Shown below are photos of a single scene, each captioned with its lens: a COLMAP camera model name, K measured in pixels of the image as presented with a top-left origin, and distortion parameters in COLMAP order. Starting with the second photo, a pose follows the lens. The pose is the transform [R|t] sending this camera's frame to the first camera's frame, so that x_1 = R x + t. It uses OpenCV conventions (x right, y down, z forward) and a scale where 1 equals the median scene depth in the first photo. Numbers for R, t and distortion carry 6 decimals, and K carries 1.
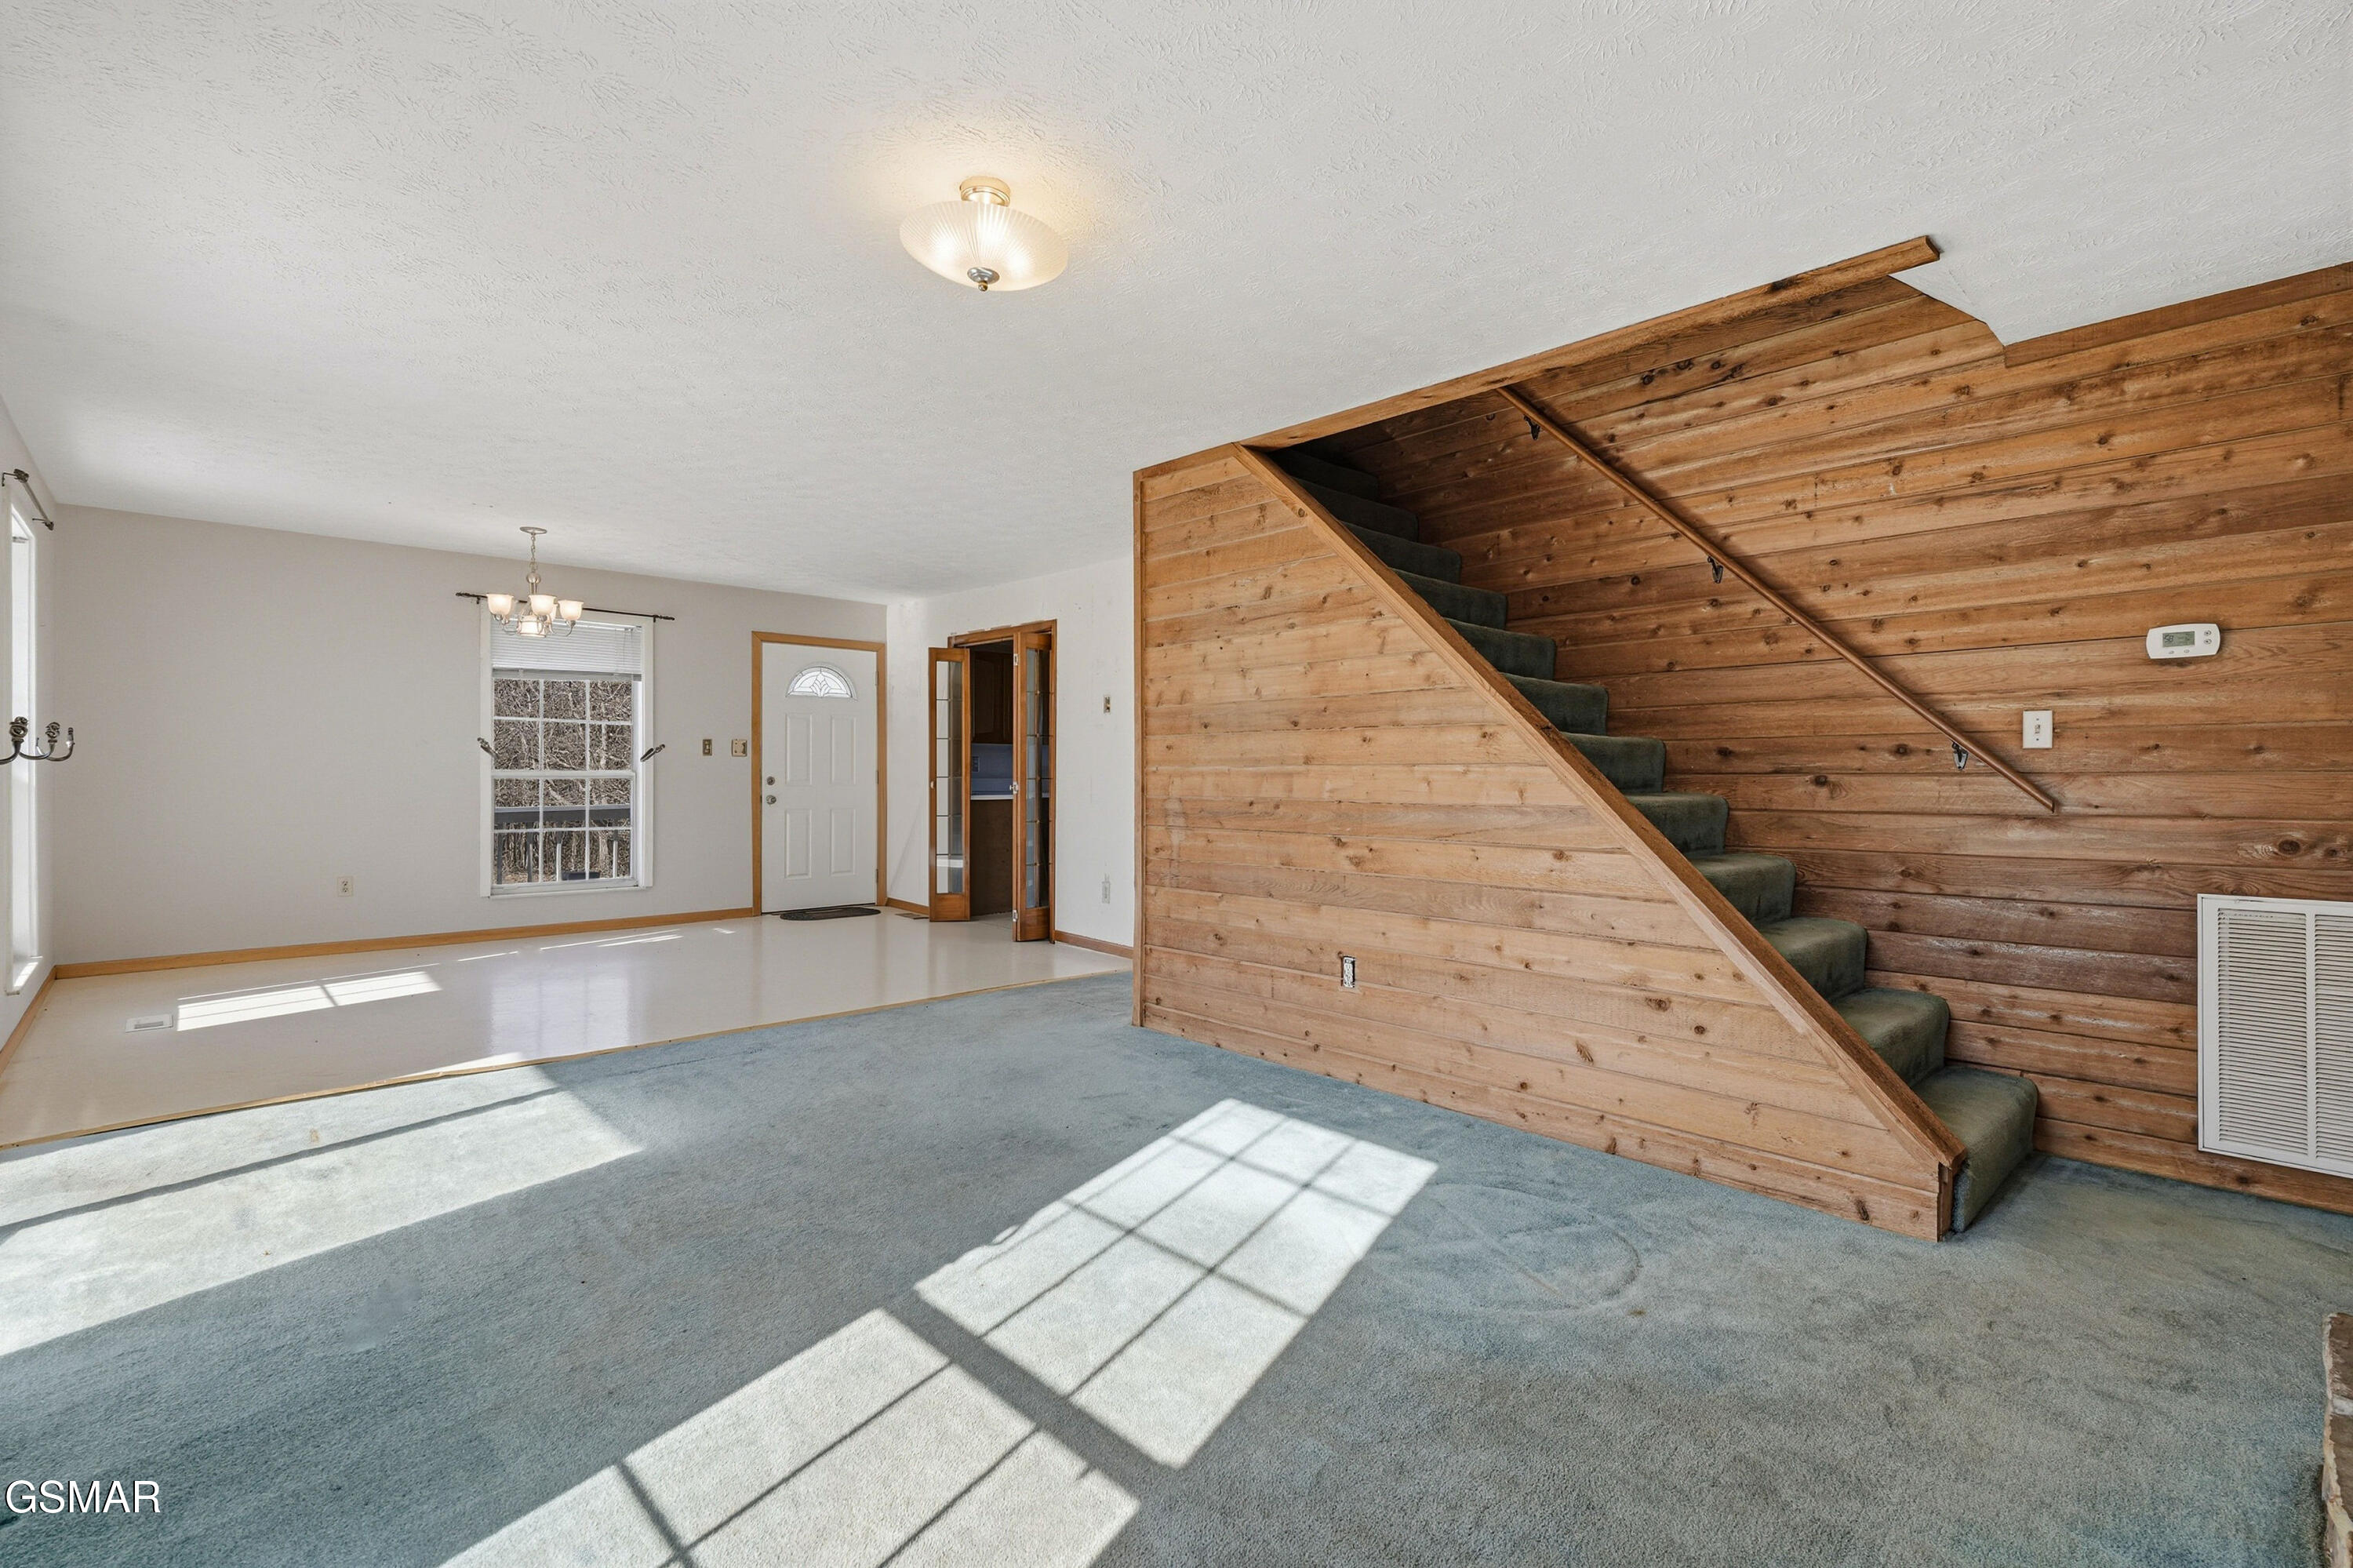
lens RADIAL K [[1080.8, 0, 1174.6], [0, 1080.8, 783.6], [0, 0, 1]] dist [0.000023, 0.000159]
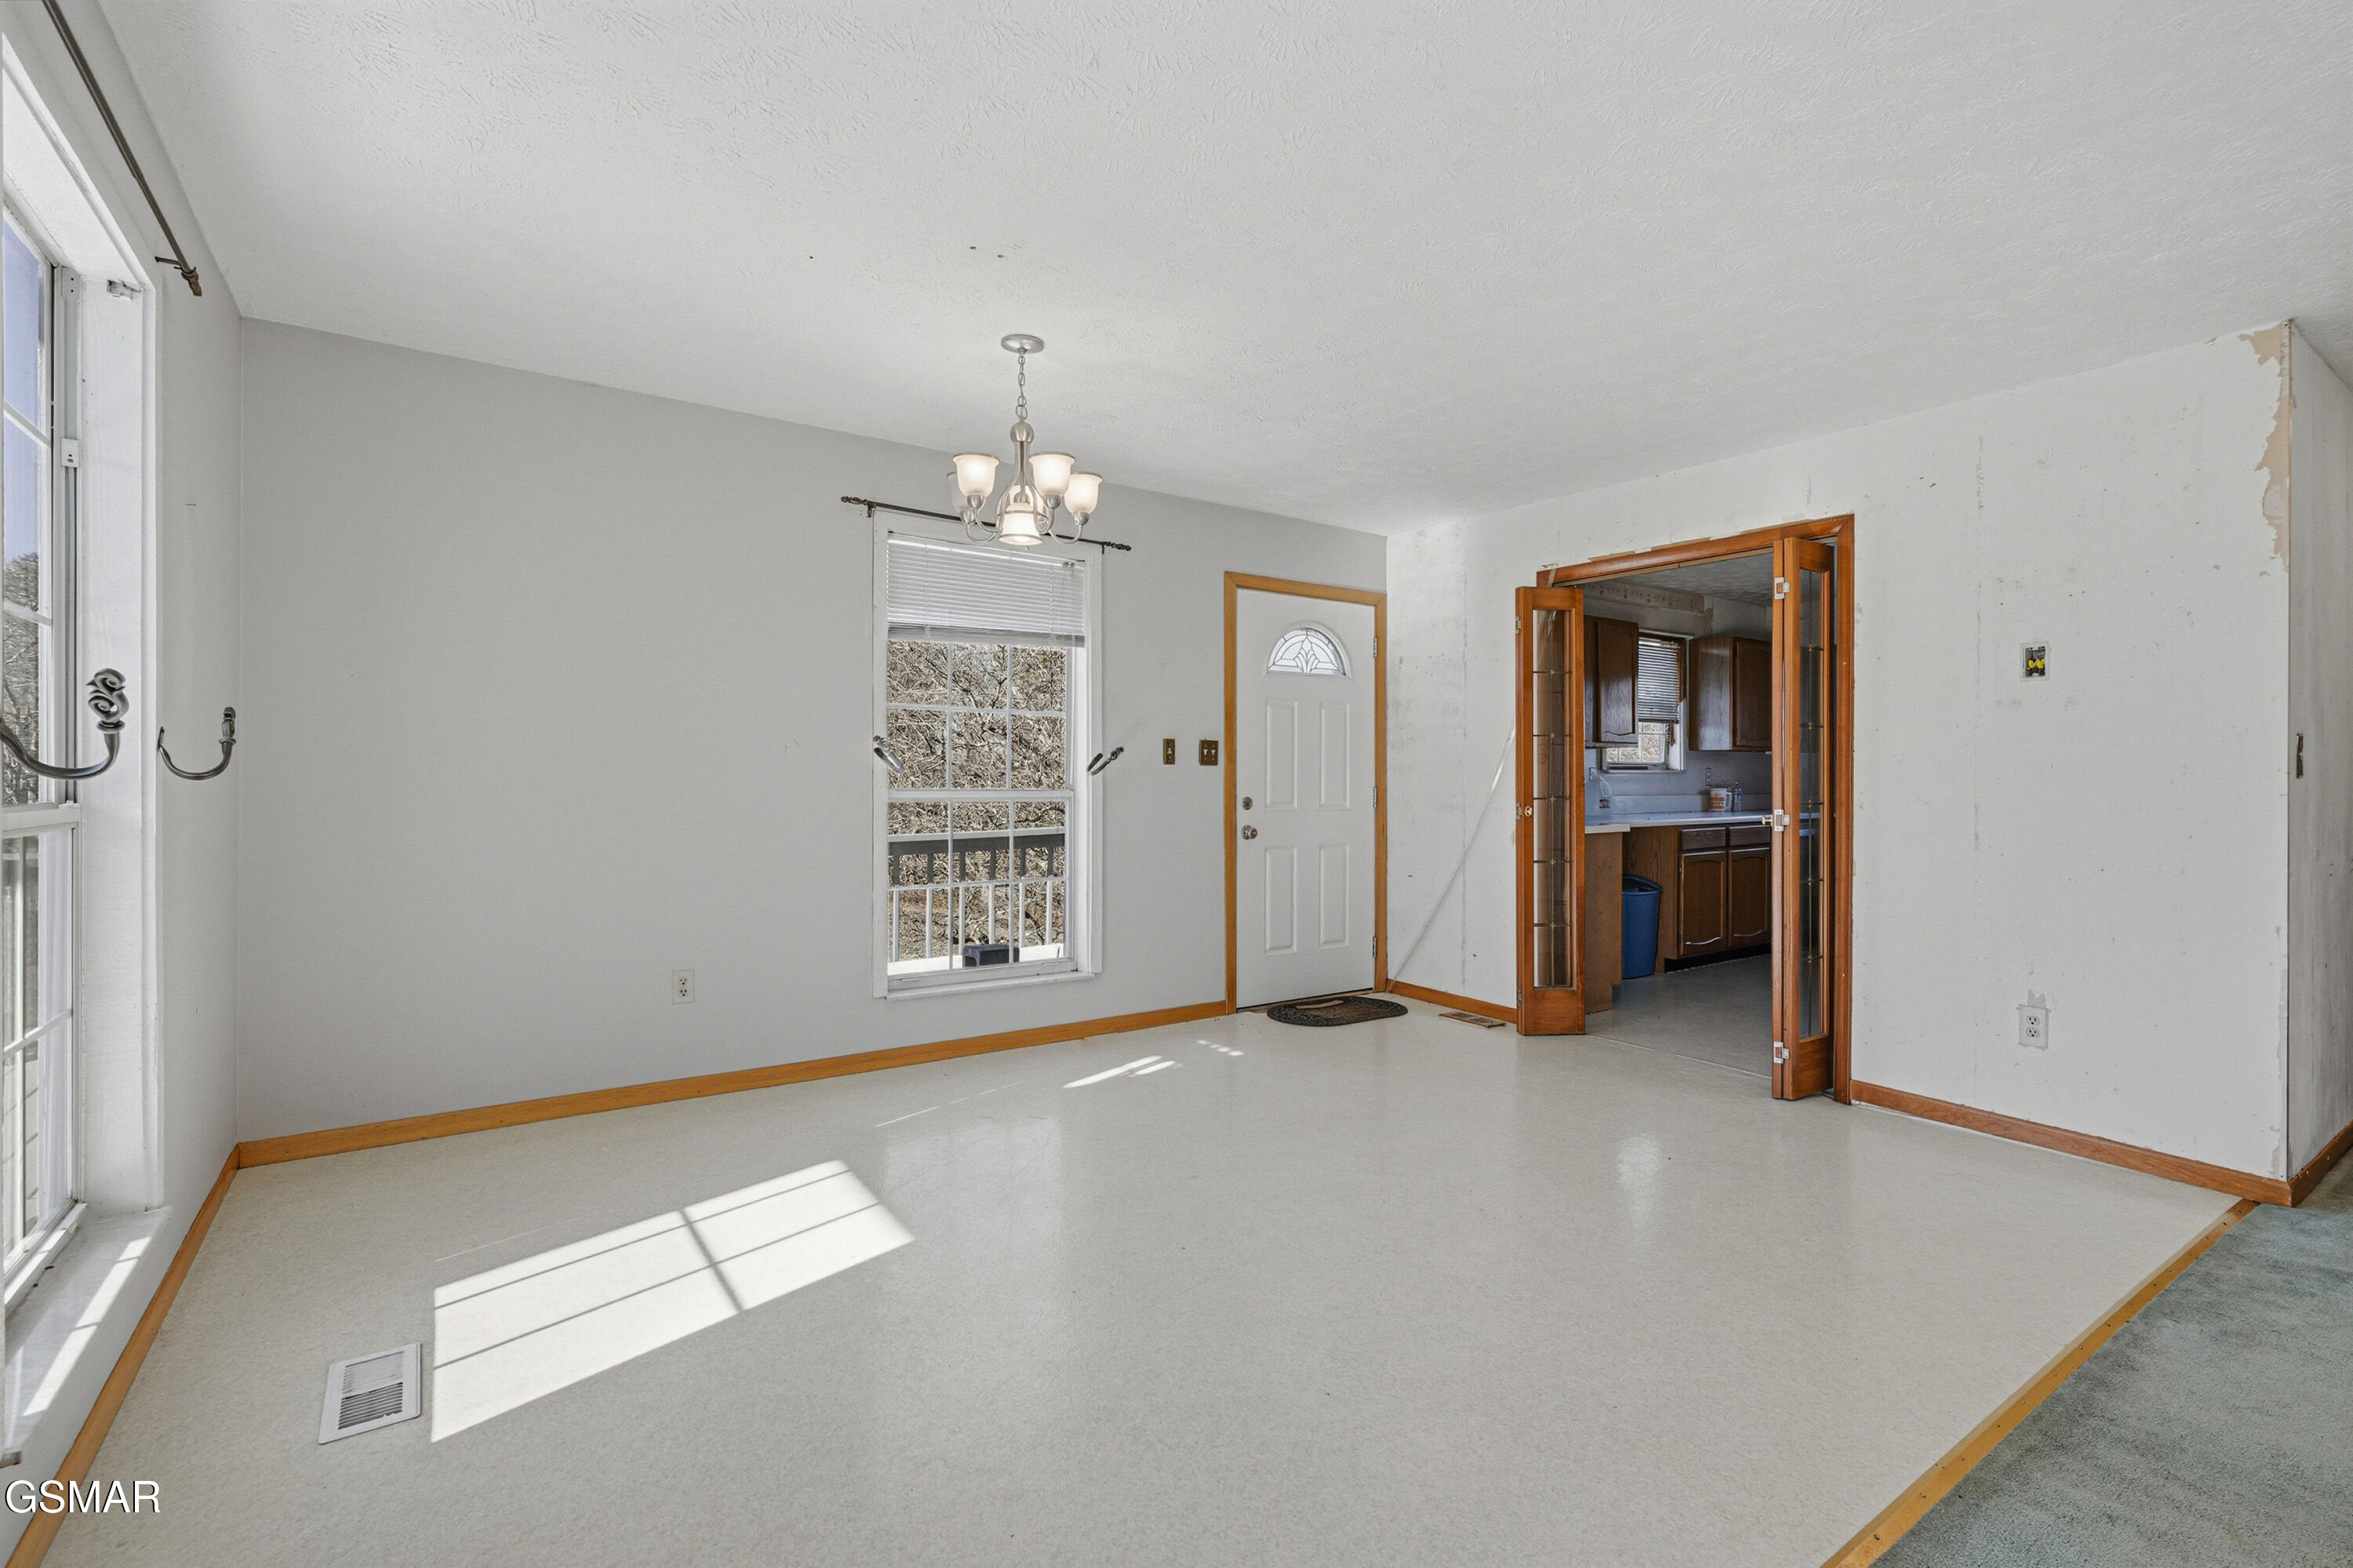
lens RADIAL K [[1063.1, 0, 1147.1], [0, 1063.1, 788.2], [0, 0, 1]] dist [-0.000561, 0.000043]
pose [[0.986993, -0.000226, -0.160764, -0.354306], [-0.000371, 0.999993, -0.003684, -0.009855], [0.160764, 0.003696, 0.986986, 0.390092]]
